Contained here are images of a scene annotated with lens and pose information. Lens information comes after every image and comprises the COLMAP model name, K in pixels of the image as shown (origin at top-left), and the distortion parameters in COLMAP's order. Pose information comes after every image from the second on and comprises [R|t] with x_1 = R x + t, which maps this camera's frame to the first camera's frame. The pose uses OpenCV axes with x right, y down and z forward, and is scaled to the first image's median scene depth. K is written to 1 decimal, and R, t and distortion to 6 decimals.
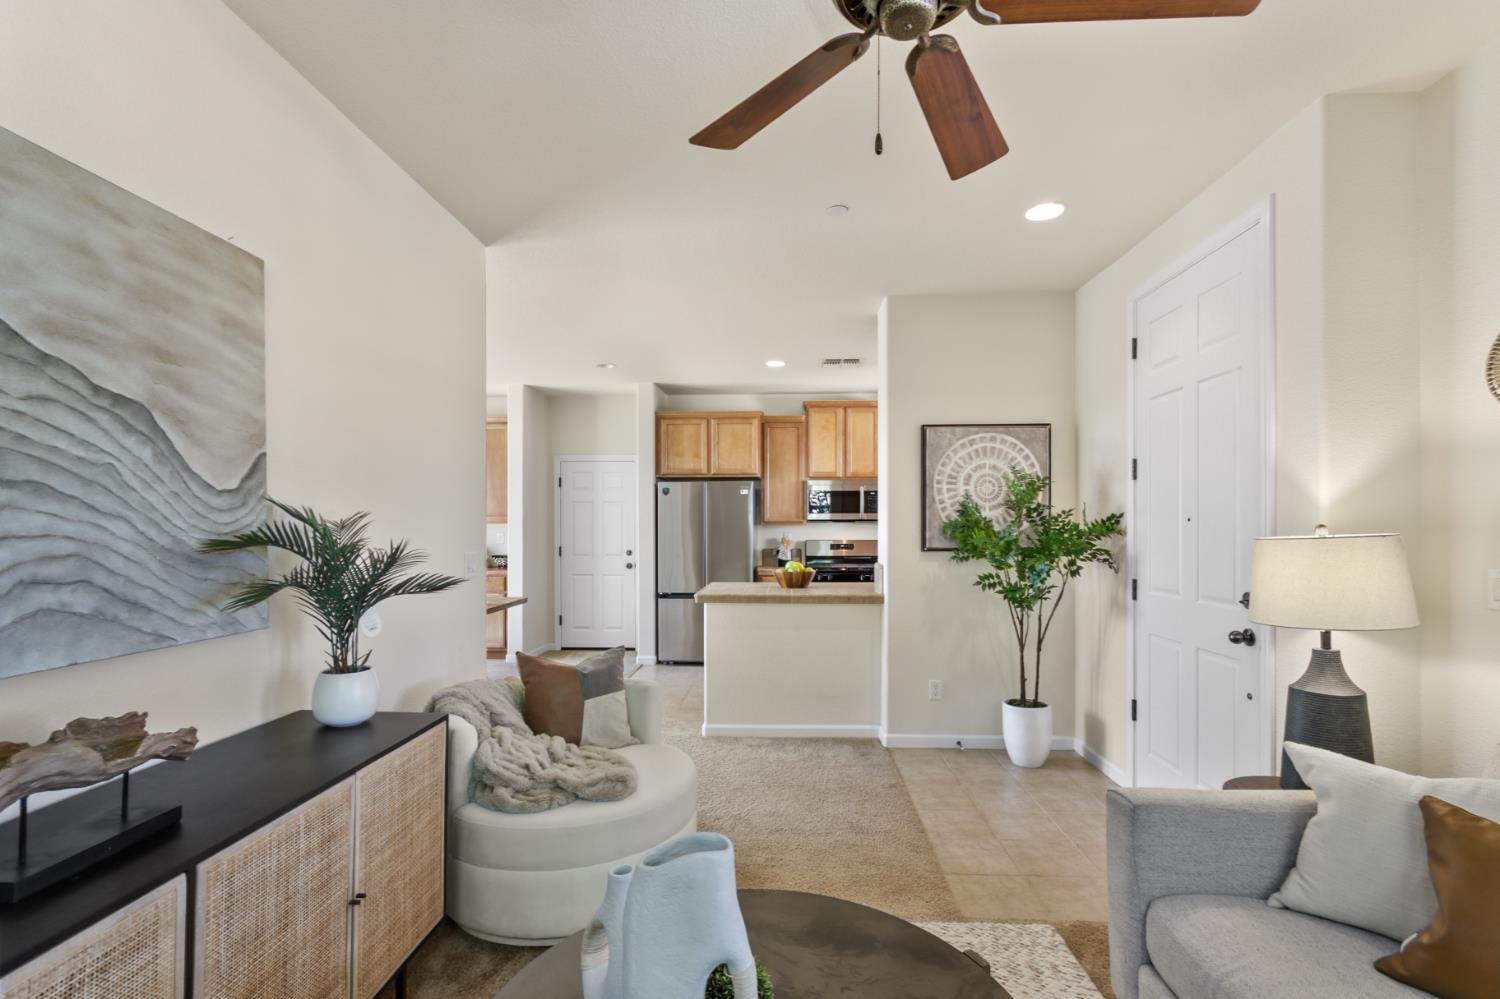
lens RADIAL K [[698.6, 0, 755.0], [0, 698.6, 529.6], [0, 0, 1]] dist [-0.006086, 0.005651]
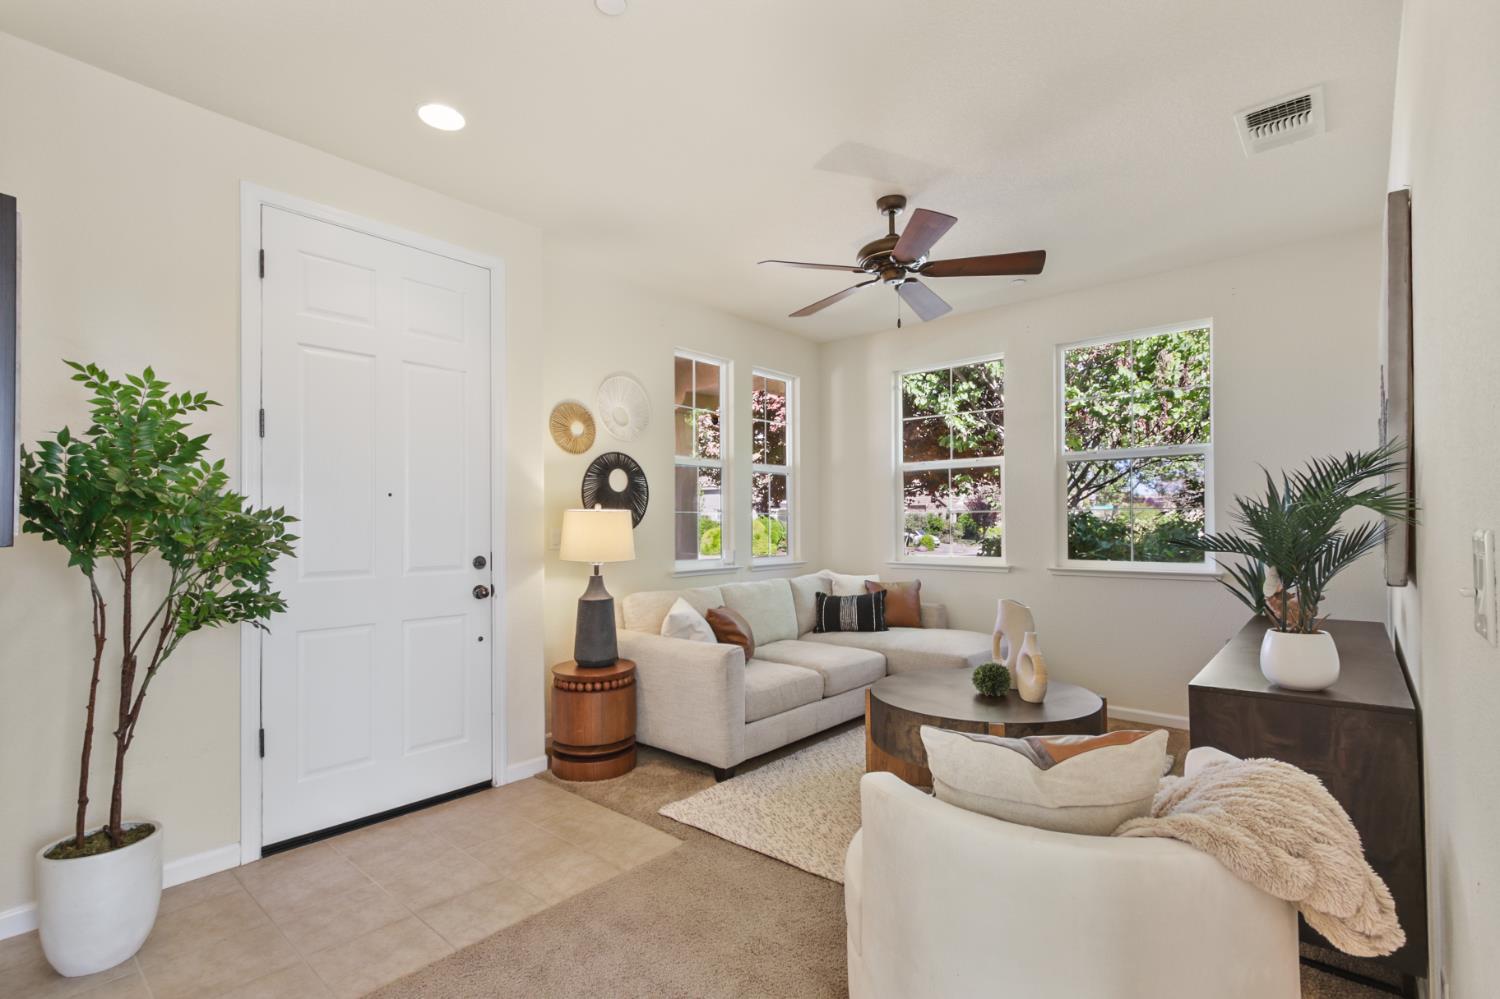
lens RADIAL K [[698.6, 0, 754.1], [0, 698.6, 516.7], [0, 0, 1]] dist [-0.006086, 0.005651]
pose [[-0.783786, 0.012882, 0.620897, -0.504200], [0.009088, 0.999916, -0.009274, 0.038258], [-0.620964, -0.001627, -0.783837, 1.847743]]
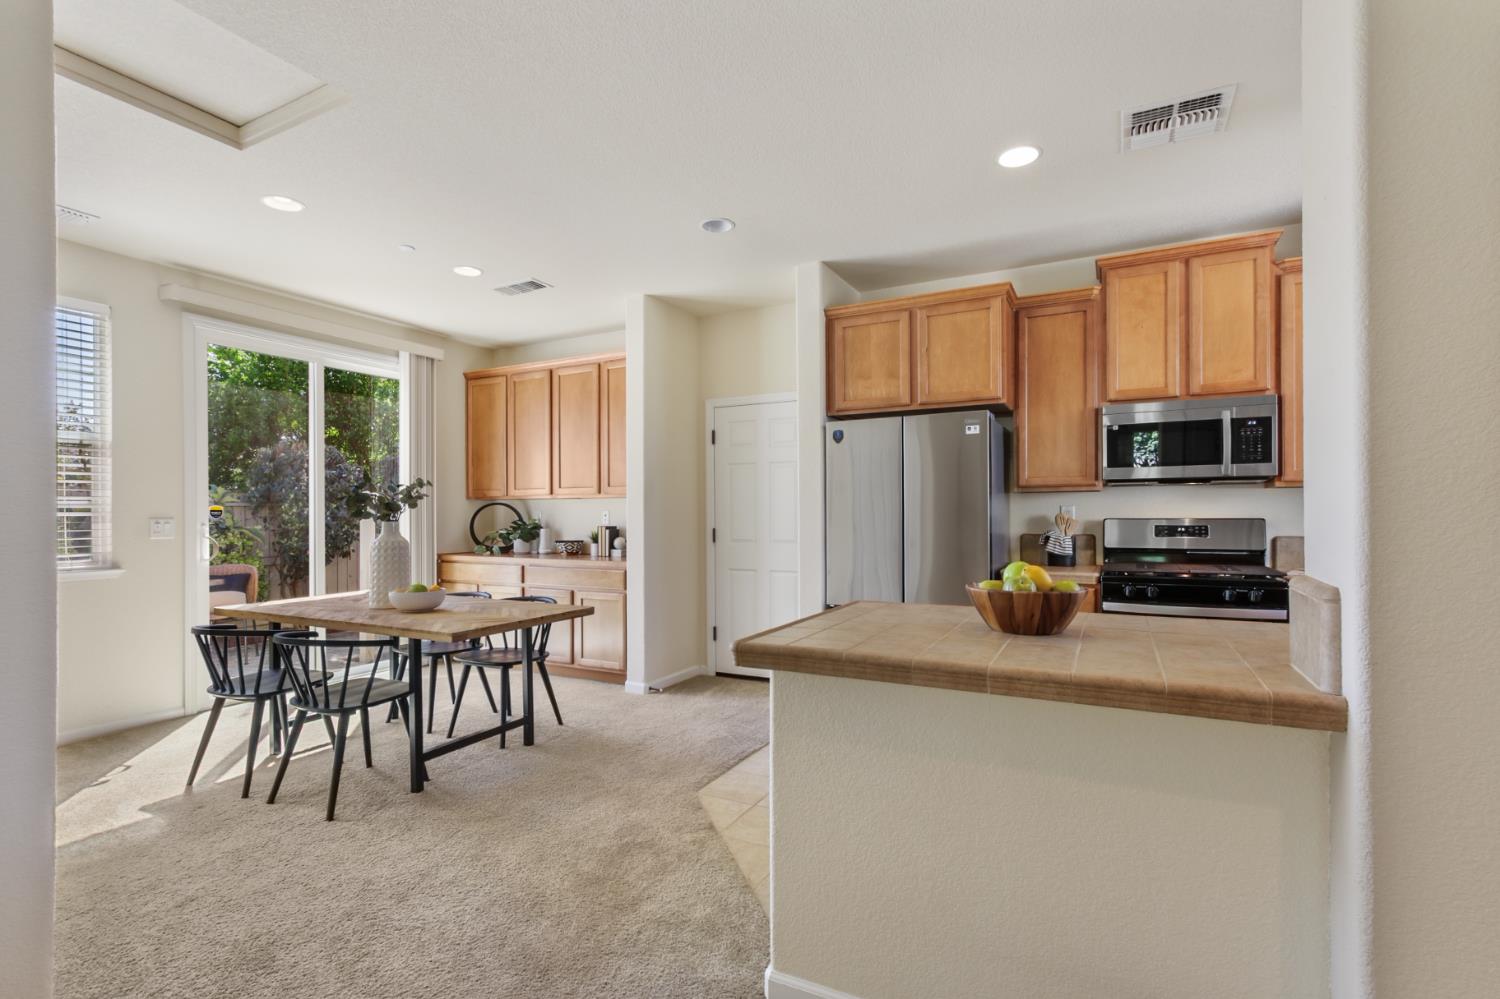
lens RADIAL K [[698.6, 0, 752.2], [0, 698.6, 510.2], [0, 0, 1]] dist [-0.006086, 0.005651]
pose [[0.905817, -0.005816, -0.423630, 0.168530], [0.001802, 0.999950, -0.009876, 0.040800], [0.423666, 0.008183, 0.905782, 1.200761]]
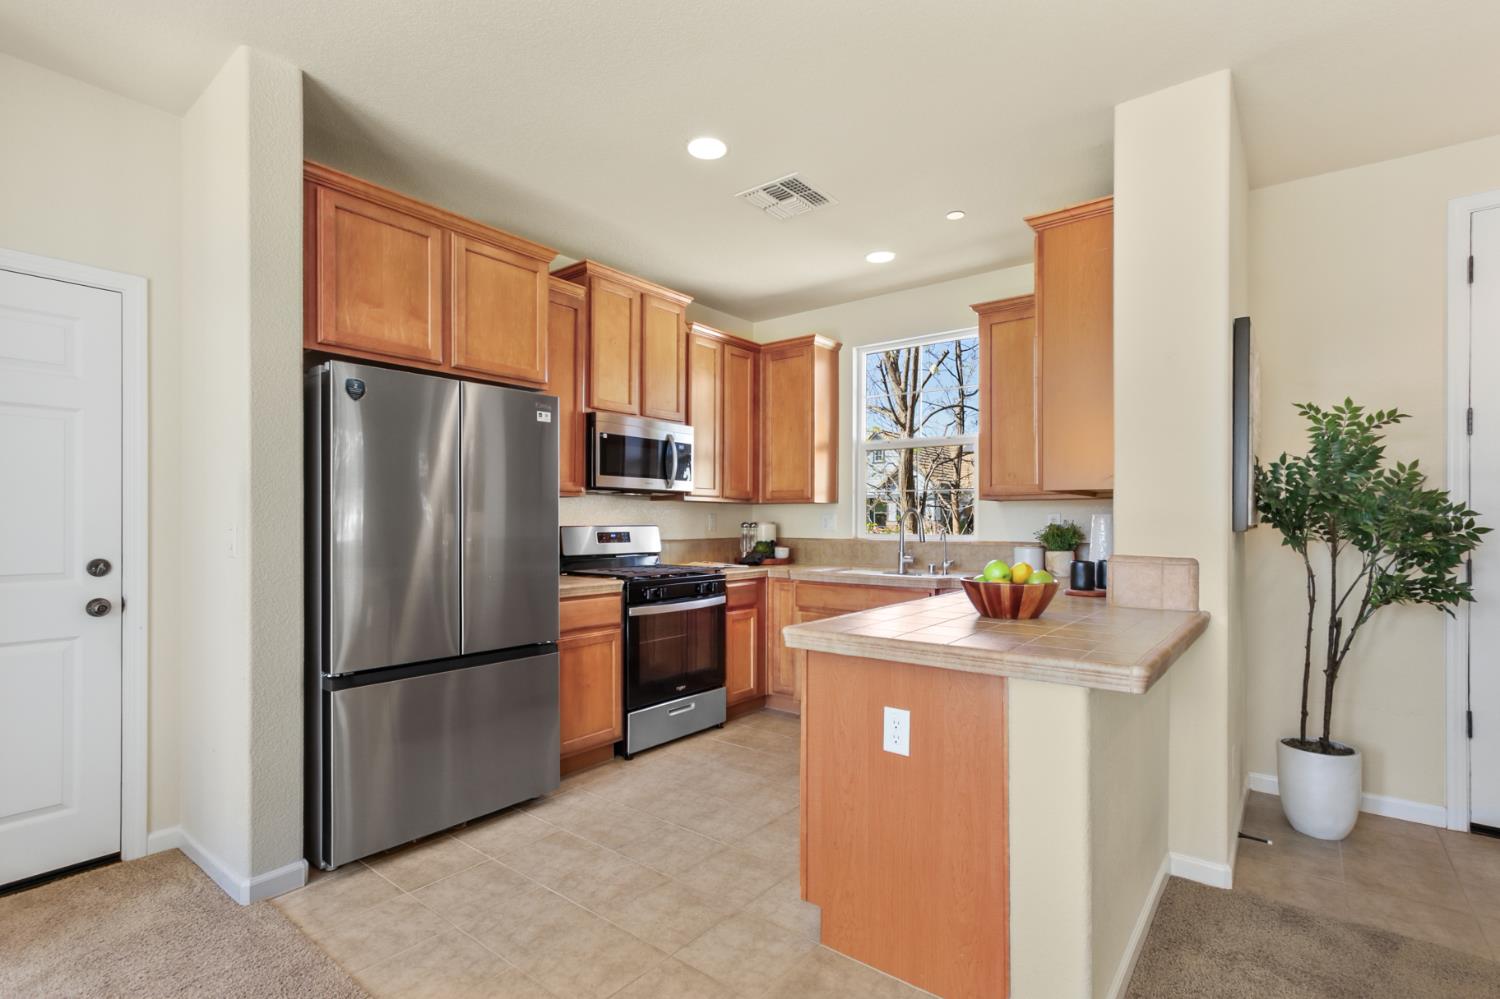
lens RADIAL K [[698.6, 0, 753.0], [0, 698.6, 525.3], [0, 0, 1]] dist [-0.006086, 0.005651]
pose [[0.577258, -0.003431, 0.816555, -0.854443], [0.001847, 0.999994, 0.002897, 0.039990], [-0.816560, -0.000164, 0.577261, 1.771308]]
